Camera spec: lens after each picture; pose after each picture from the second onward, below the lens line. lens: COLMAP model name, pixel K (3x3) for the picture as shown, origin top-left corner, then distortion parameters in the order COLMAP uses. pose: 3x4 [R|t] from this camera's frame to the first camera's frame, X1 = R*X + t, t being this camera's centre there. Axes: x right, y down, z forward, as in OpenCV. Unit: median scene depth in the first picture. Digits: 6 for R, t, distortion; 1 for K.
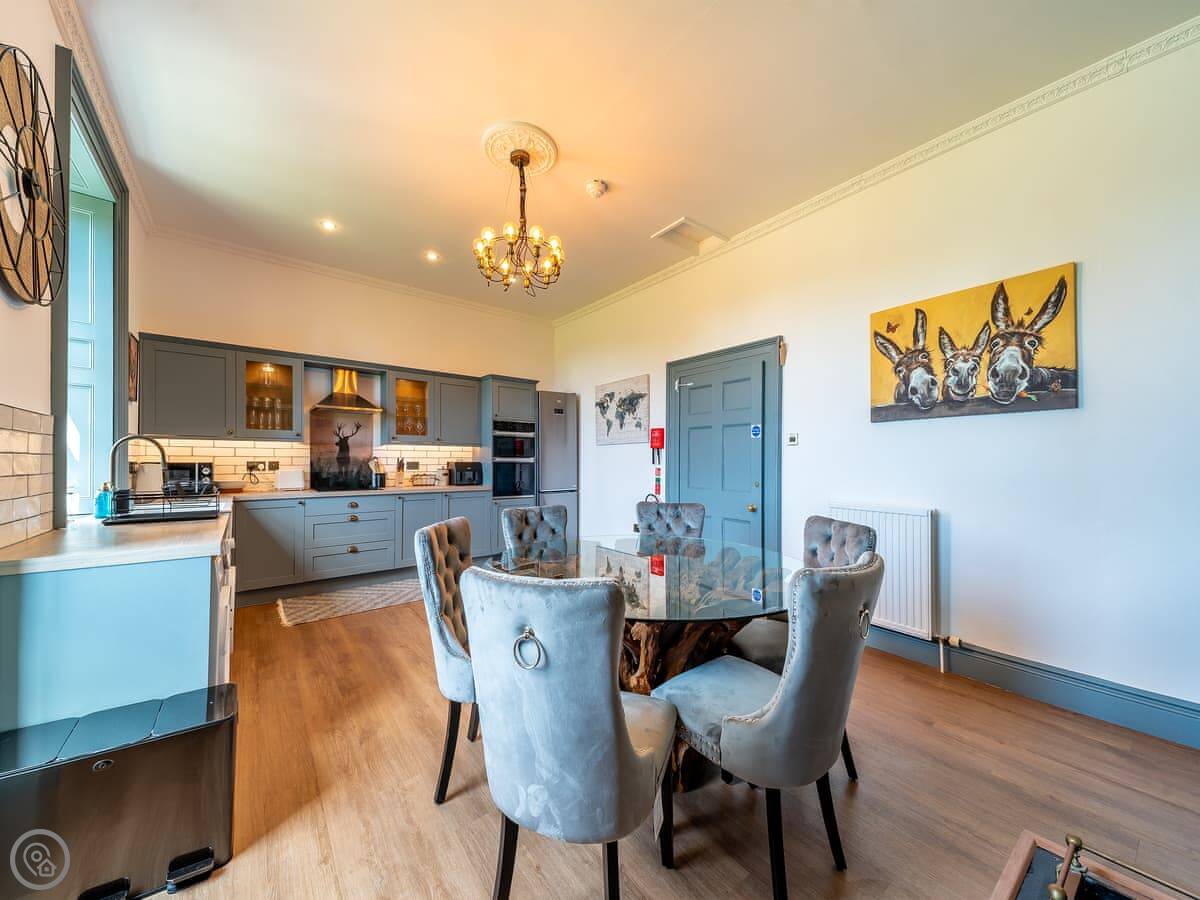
lens RADIAL K [[433.8, 0, 600.8], [0, 433.8, 455.3], [0, 0, 1]] dist [0.000206, -0.000041]
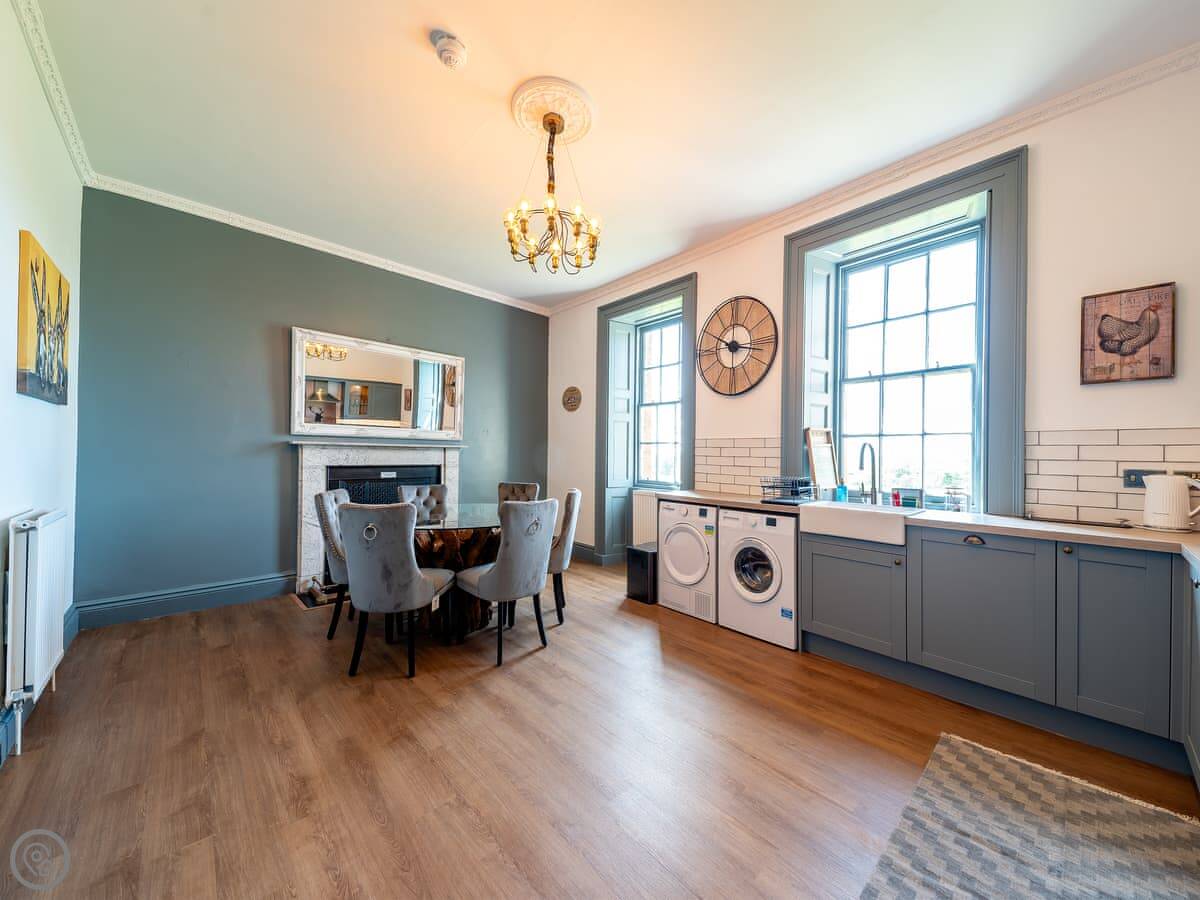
lens RADIAL K [[433.8, 0, 600.8], [0, 433.8, 455.3], [0, 0, 1]] dist [0.000206, -0.000041]
pose [[-0.997204, -0.015253, -0.073151, -0.218112], [-0.014734, 0.999862, -0.007629, 0.016801], [0.073257, -0.006530, -0.997292, 1.816377]]
